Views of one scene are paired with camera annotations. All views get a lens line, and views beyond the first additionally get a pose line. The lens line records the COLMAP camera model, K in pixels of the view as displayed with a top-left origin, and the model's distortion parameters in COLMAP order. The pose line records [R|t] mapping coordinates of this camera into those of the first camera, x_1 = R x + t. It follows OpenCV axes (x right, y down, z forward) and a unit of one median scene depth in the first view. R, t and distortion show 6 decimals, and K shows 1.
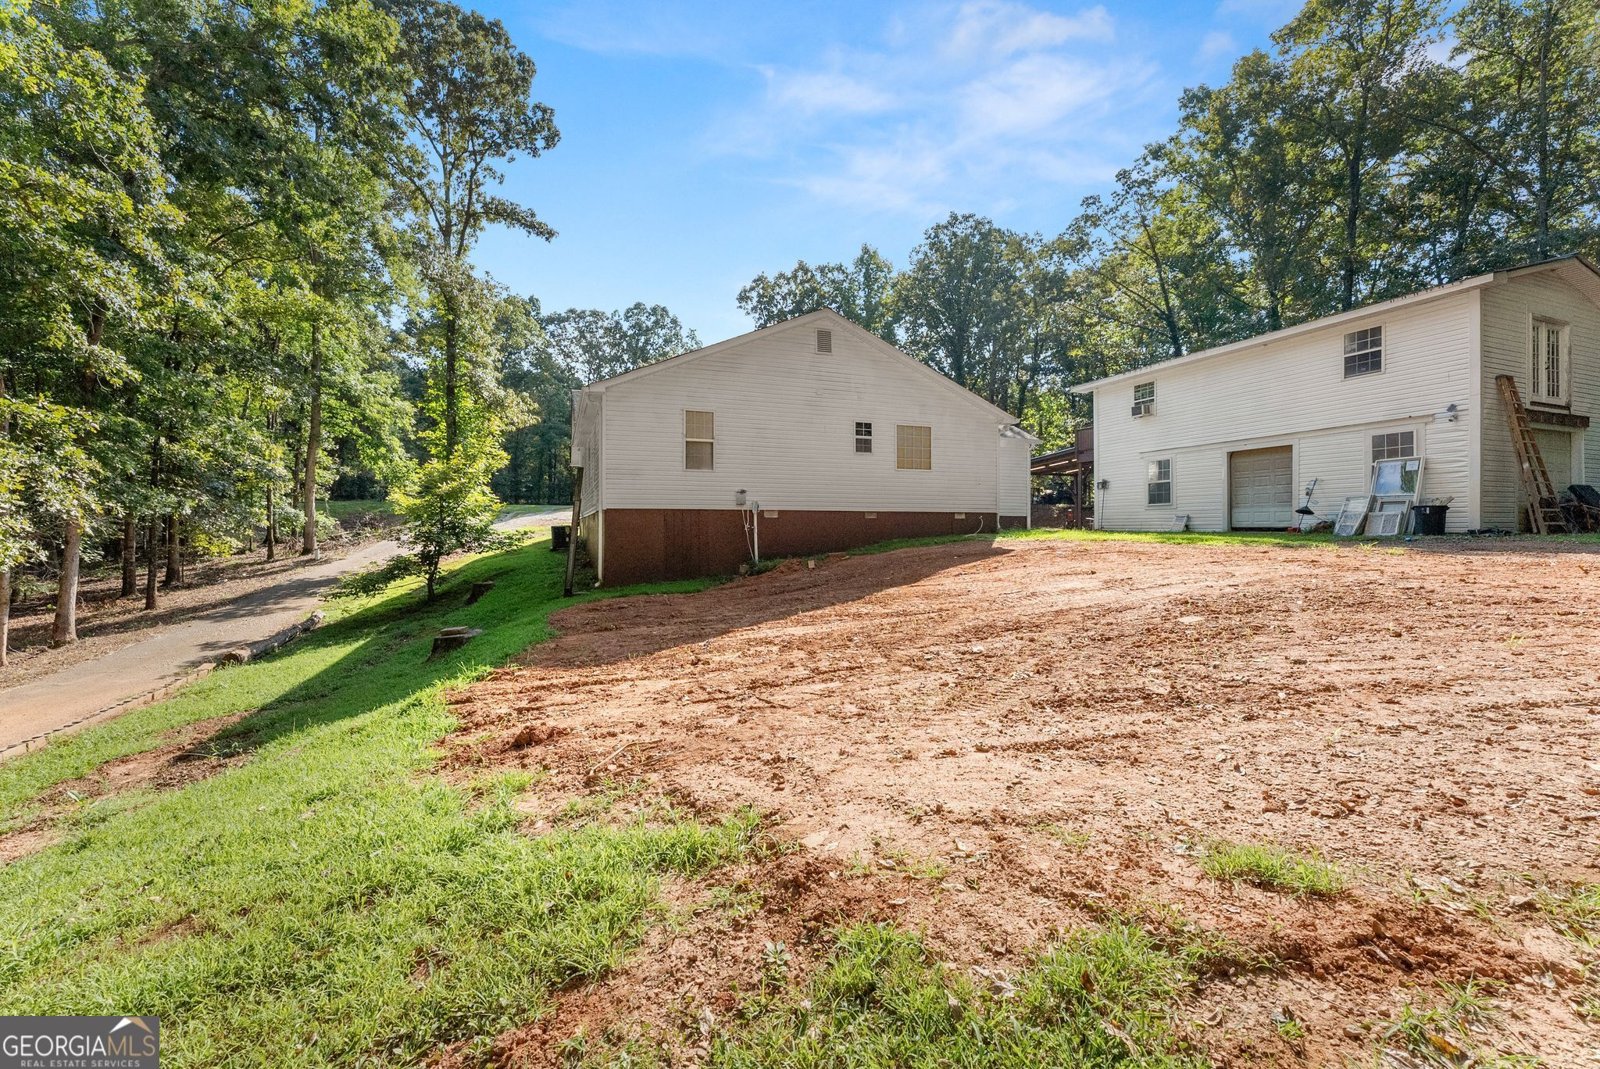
lens RADIAL K [[640.5, 0, 801.7], [0, 640.5, 528.4], [0, 0, 1]] dist [0.000250, -0.000430]
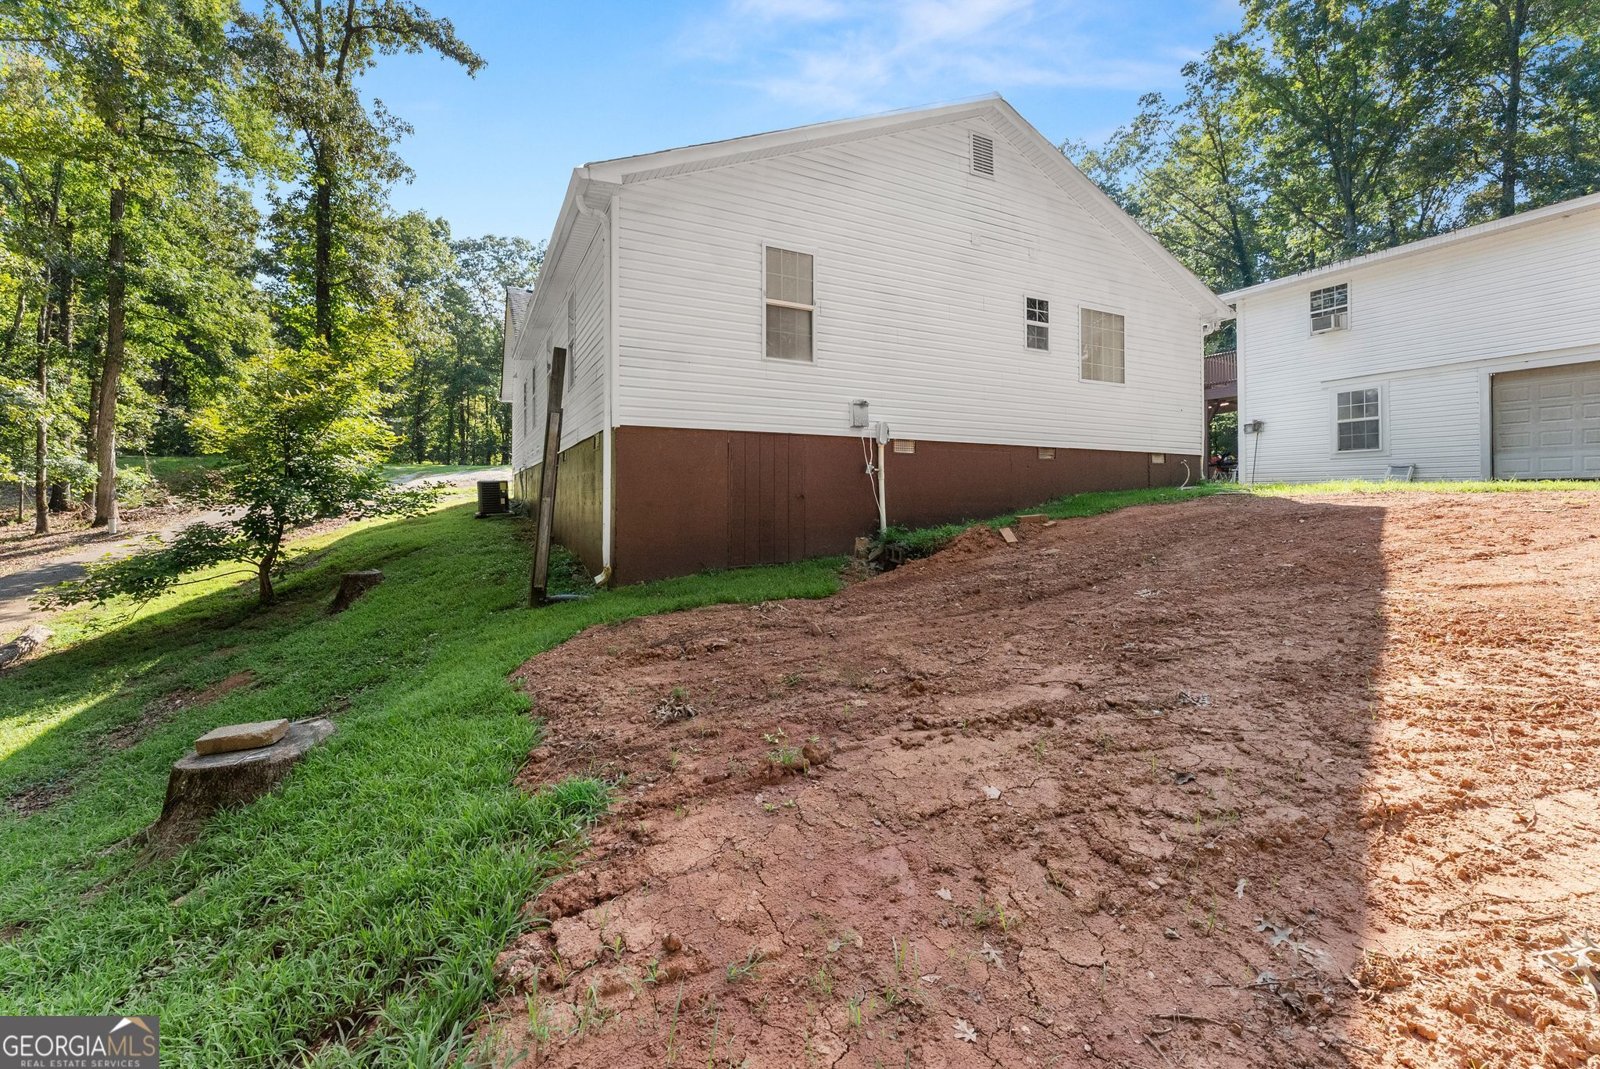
lens RADIAL K [[653.1, 0, 801.4], [0, 653.1, 497.1], [0, 0, 1]] dist [-0.003601, -0.000326]
pose [[0.993707, 0.000680, 0.112007, -0.191826], [-0.000185, 0.999990, -0.004430, 0.023026], [-0.112009, 0.004381, 0.993698, 0.416807]]
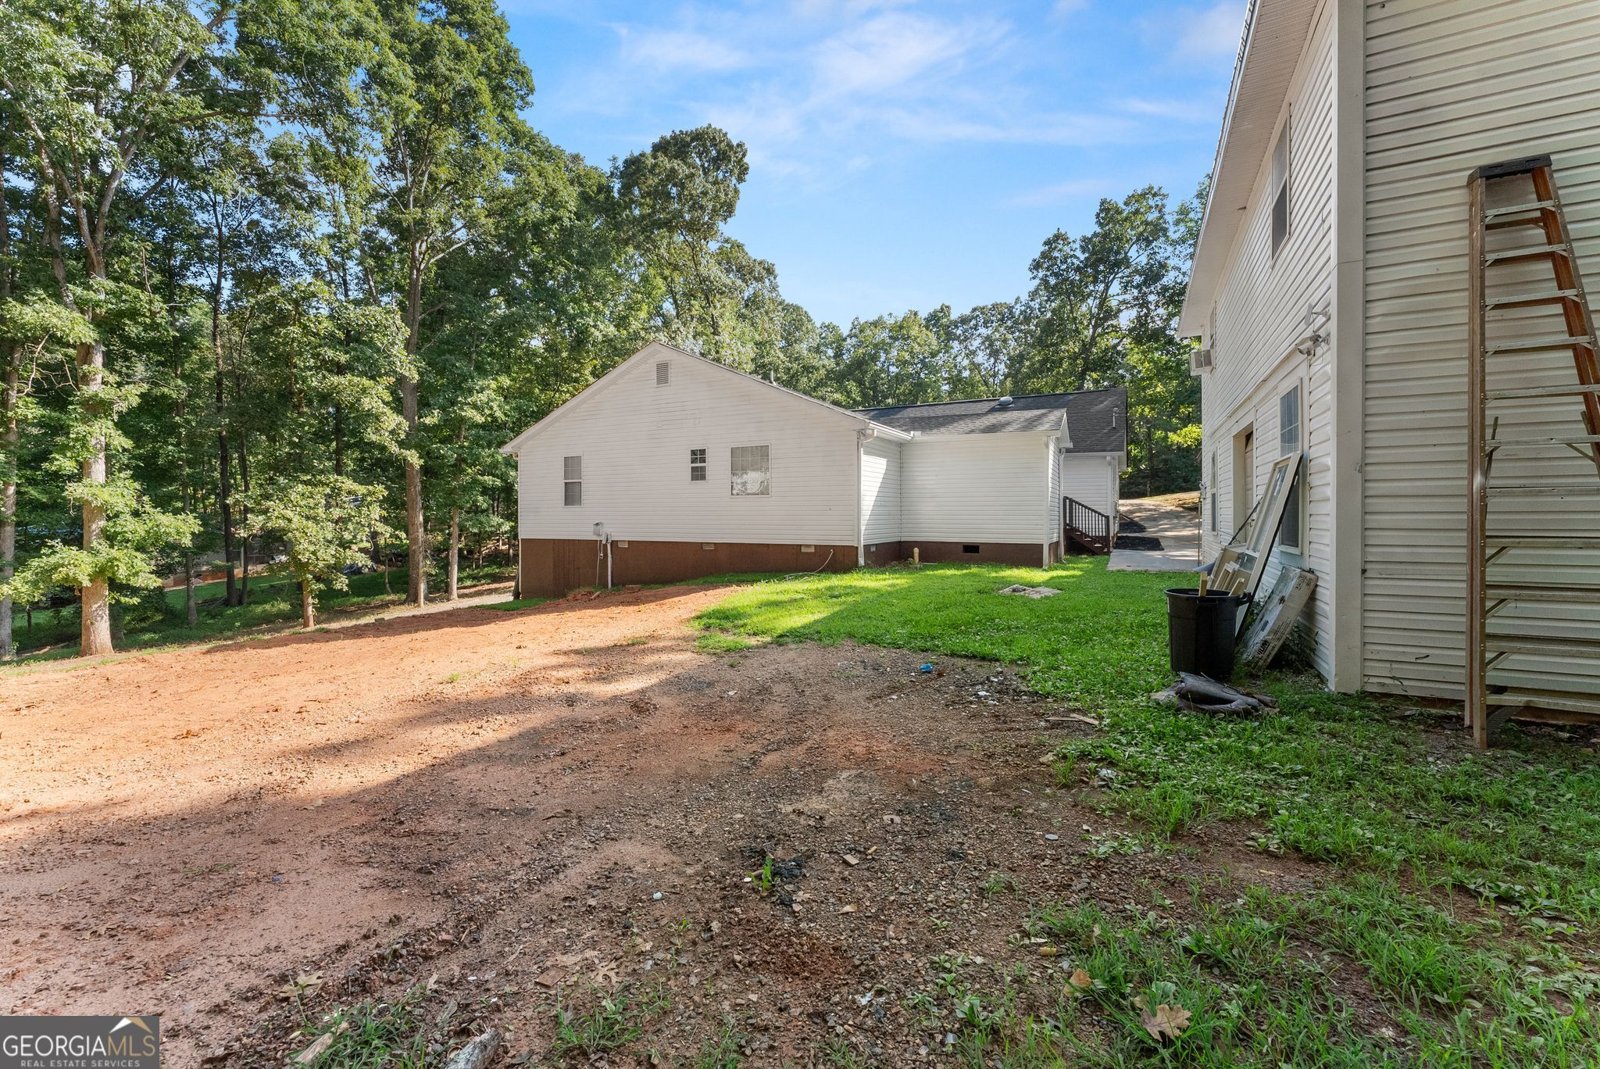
lens RADIAL K [[652.0, 0, 784.7], [0, 652.0, 524.6], [0, 0, 1]] dist [0.001141, -0.000032]
pose [[0.653966, 0.007267, -0.756489, 0.916820], [0.000552, 0.999949, 0.010083, -0.063003], [0.756524, -0.007012, 0.653929, 0.461314]]
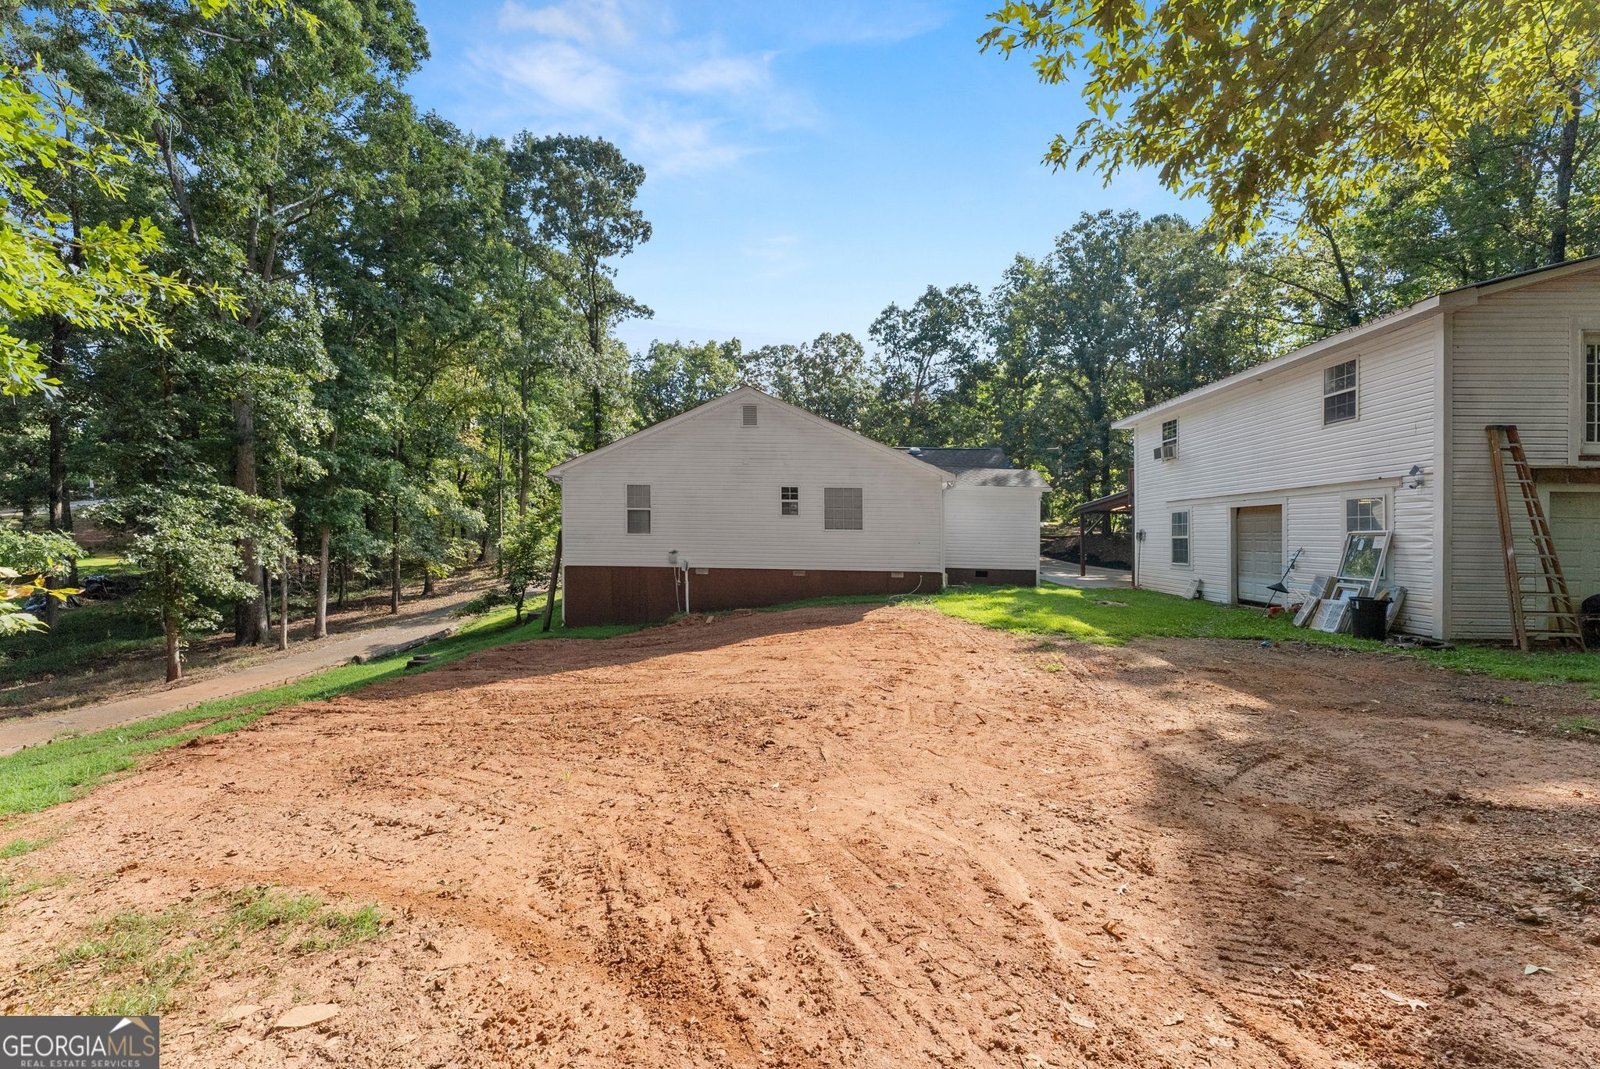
lens RADIAL K [[658.1, 0, 783.7], [0, 658.1, 541.0], [0, 0, 1]] dist [0.001869, -0.000064]
pose [[0.912350, 0.015596, -0.409113, 0.542240], [-0.014503, 0.999878, 0.005773, -0.080900], [0.409153, 0.000667, 0.912465, -0.016036]]
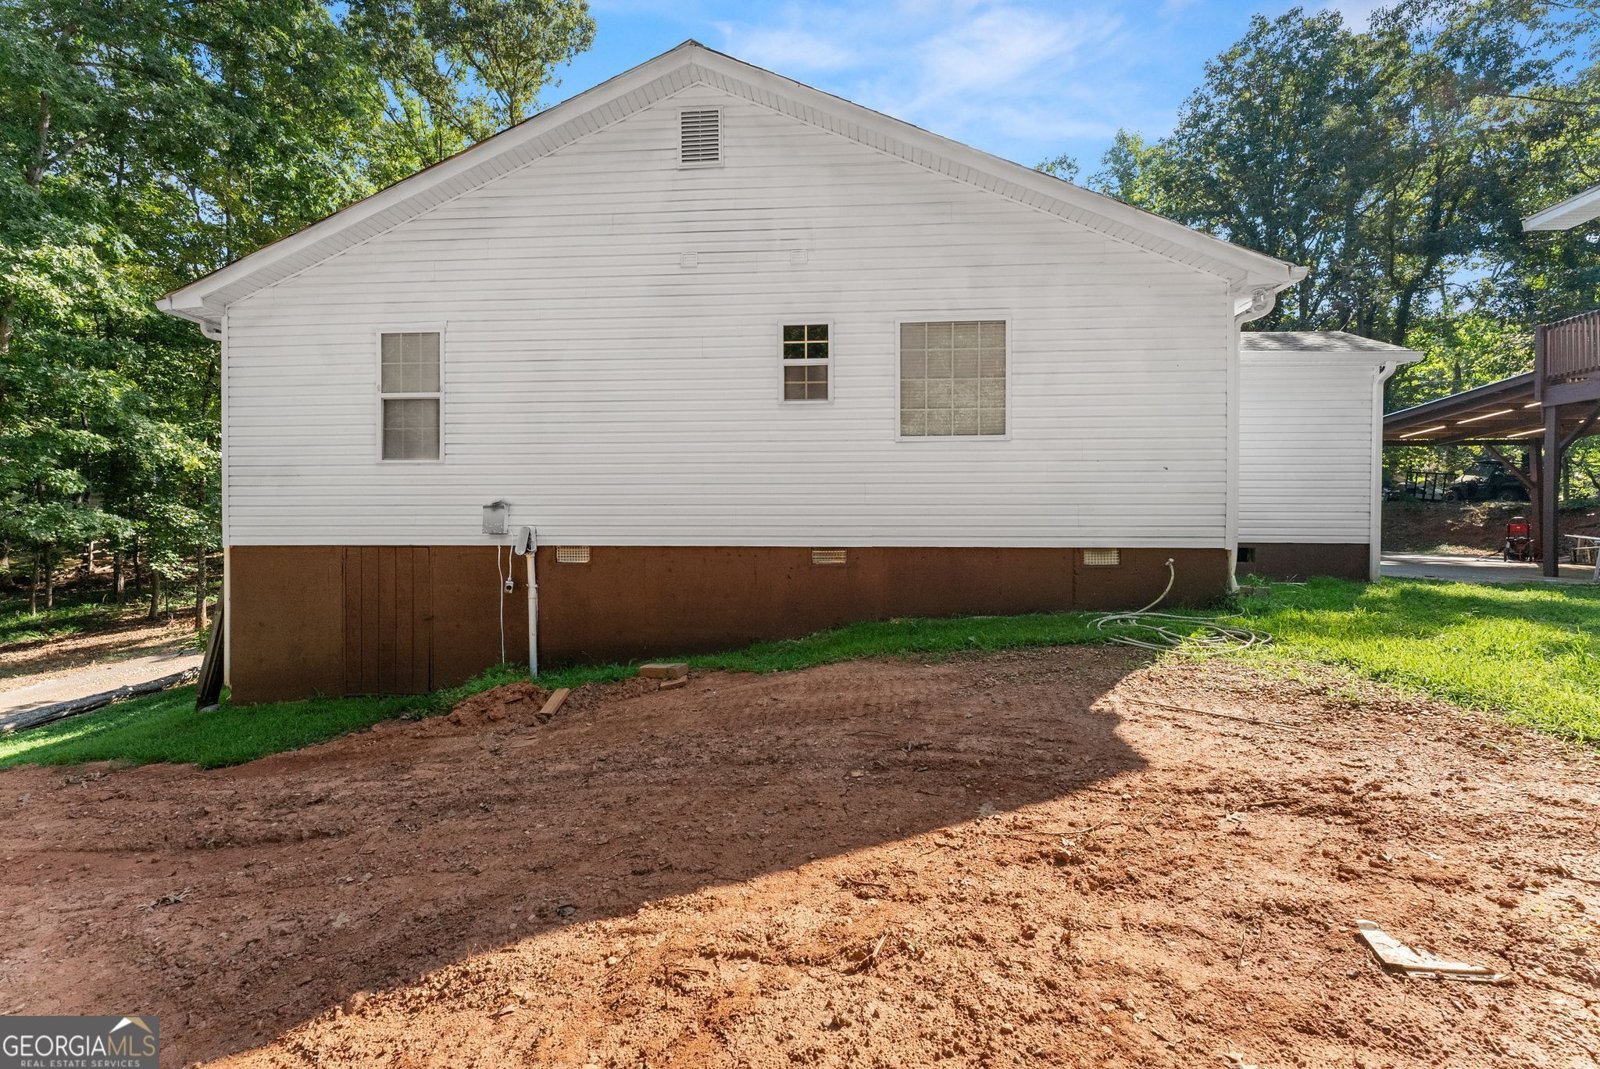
lens RADIAL K [[660.2, 0, 806.1], [0, 660.2, 535.5], [0, 0, 1]] dist [-0.000878, 0.000032]
pose [[0.907298, 0.003133, -0.420476, 0.270121], [-0.000712, 0.999982, 0.005916, -0.036753], [0.420487, -0.005068, 0.907284, 0.626283]]
